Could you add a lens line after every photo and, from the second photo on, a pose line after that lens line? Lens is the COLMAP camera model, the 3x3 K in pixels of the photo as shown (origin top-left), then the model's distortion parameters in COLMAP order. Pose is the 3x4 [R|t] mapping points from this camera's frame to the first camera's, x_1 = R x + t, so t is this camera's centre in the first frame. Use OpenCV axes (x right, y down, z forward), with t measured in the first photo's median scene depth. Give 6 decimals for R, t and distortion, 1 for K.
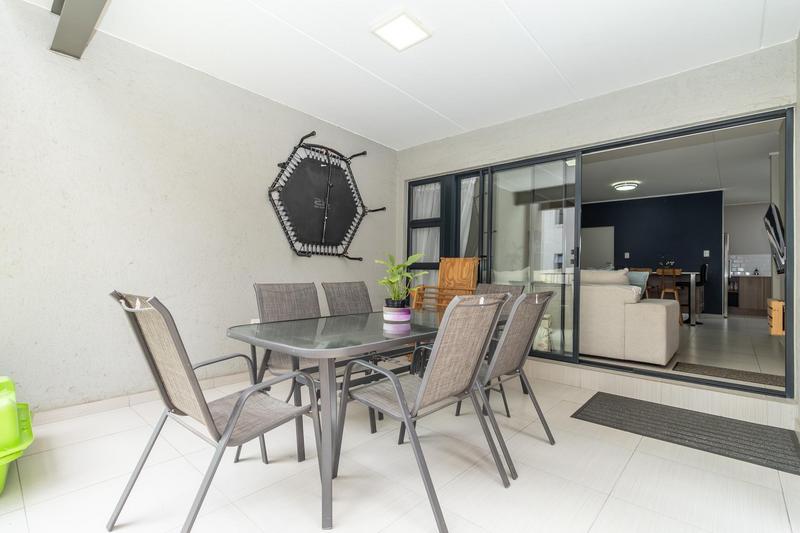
lens RADIAL K [[370.7, 0, 396.1], [0, 370.7, 272.6], [0, 0, 1]] dist [0.002828, 0.000184]
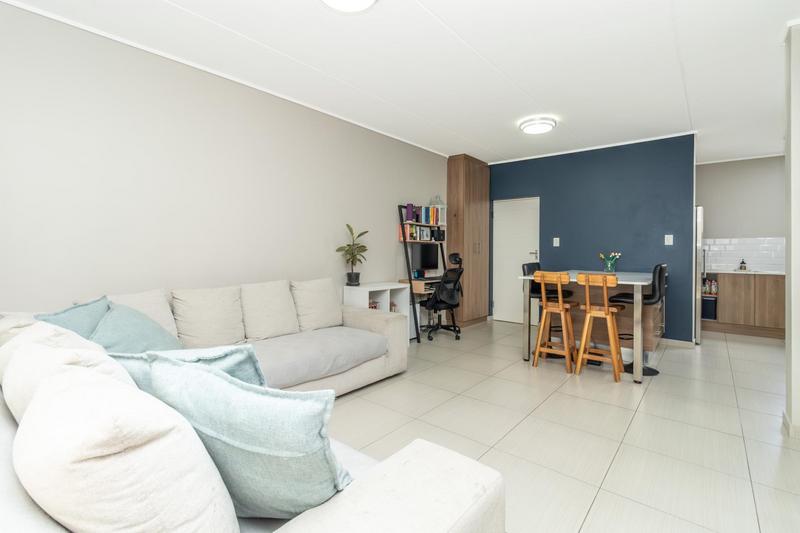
lens RADIAL K [[404.5, 0, 399.3], [0, 404.5, 265.5], [0, 0, 1]] dist [-0.000203, 0.000540]
pose [[0.996258, -0.021699, 0.083664, 0.318215], [0.019135, 0.999326, 0.031330, -0.035469], [-0.084287, -0.029612, 0.996001, 0.352881]]
